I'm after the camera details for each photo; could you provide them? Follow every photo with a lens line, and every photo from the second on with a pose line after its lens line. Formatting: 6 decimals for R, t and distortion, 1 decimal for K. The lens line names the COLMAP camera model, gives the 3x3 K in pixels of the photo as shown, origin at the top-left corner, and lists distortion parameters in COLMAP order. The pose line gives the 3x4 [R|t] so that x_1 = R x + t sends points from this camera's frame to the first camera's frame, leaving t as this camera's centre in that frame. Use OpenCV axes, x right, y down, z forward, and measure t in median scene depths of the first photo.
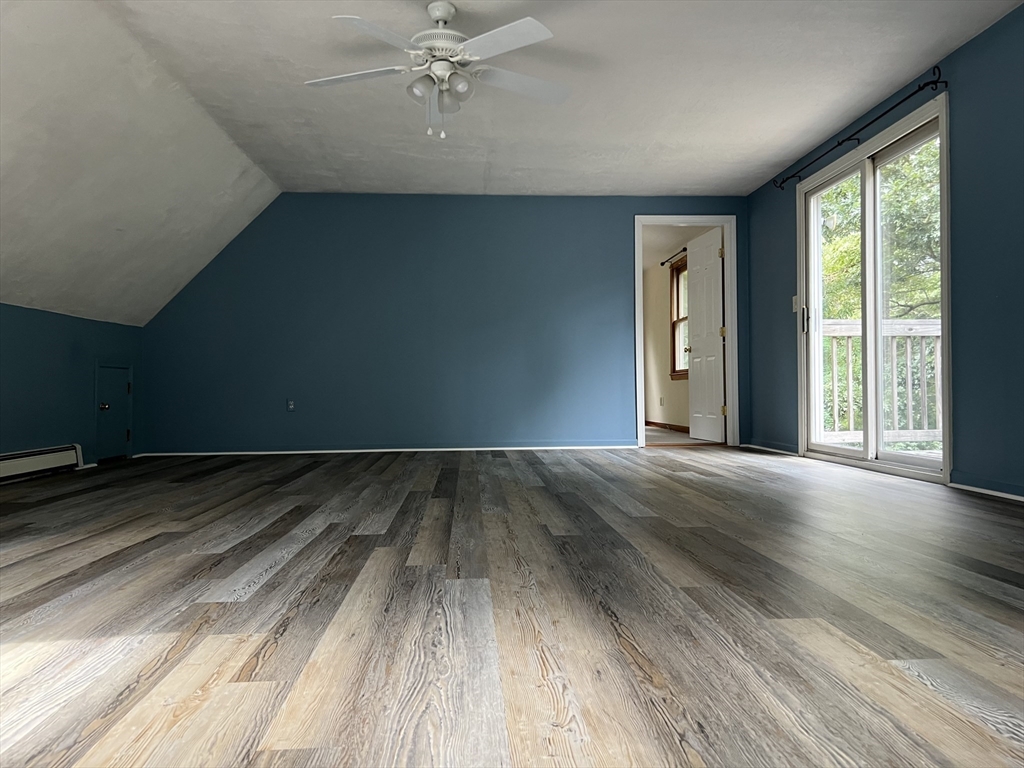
lens RADIAL K [[771.5, 0, 520.7], [0, 771.5, 387.3], [0, 0, 1]] dist [0.045025, -0.049516]
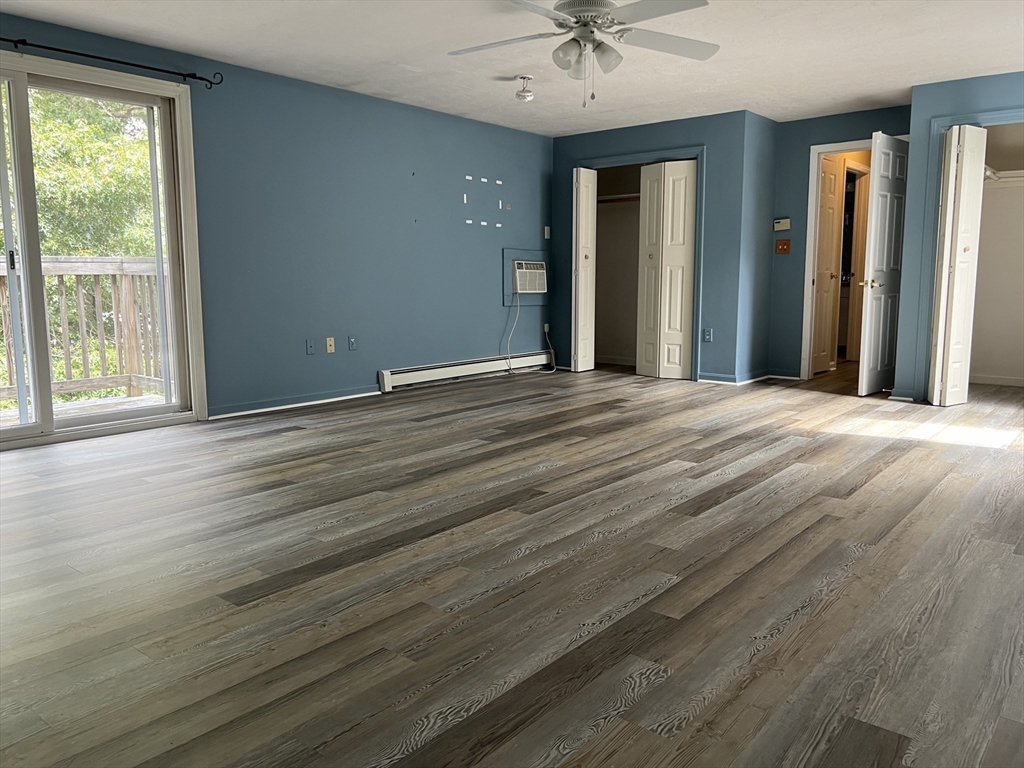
lens RADIAL K [[771.5, 0, 509.4], [0, 771.5, 379.6], [0, 0, 1]] dist [0.045025, -0.049516]
pose [[-0.726106, -0.080947, 0.682802, -0.516129], [0.006968, 0.992129, 0.125027, -0.071218], [-0.687548, 0.095540, -0.719826, 1.272295]]
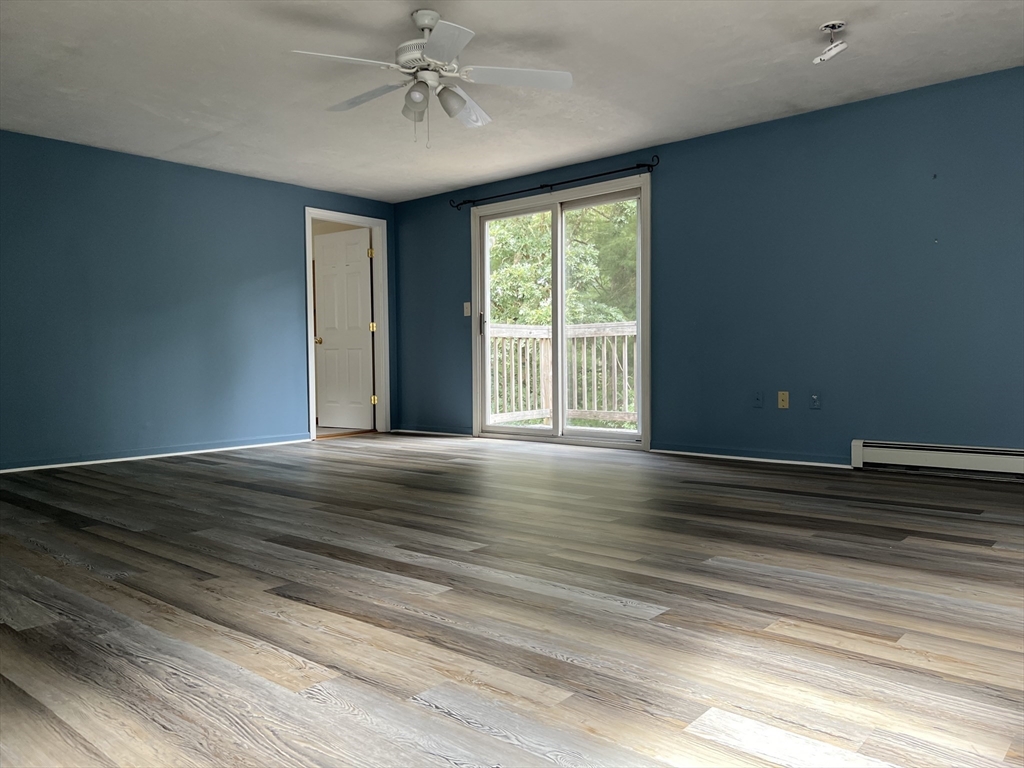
lens RADIAL K [[771.5, 0, 509.5], [0, 771.5, 382.9], [0, 0, 1]] dist [0.045025, -0.049516]
pose [[0.706786, -0.022609, 0.707066, -0.519183], [0.003817, 0.999597, 0.028147, -0.033028], [-0.707417, -0.017195, 0.706587, 0.150527]]
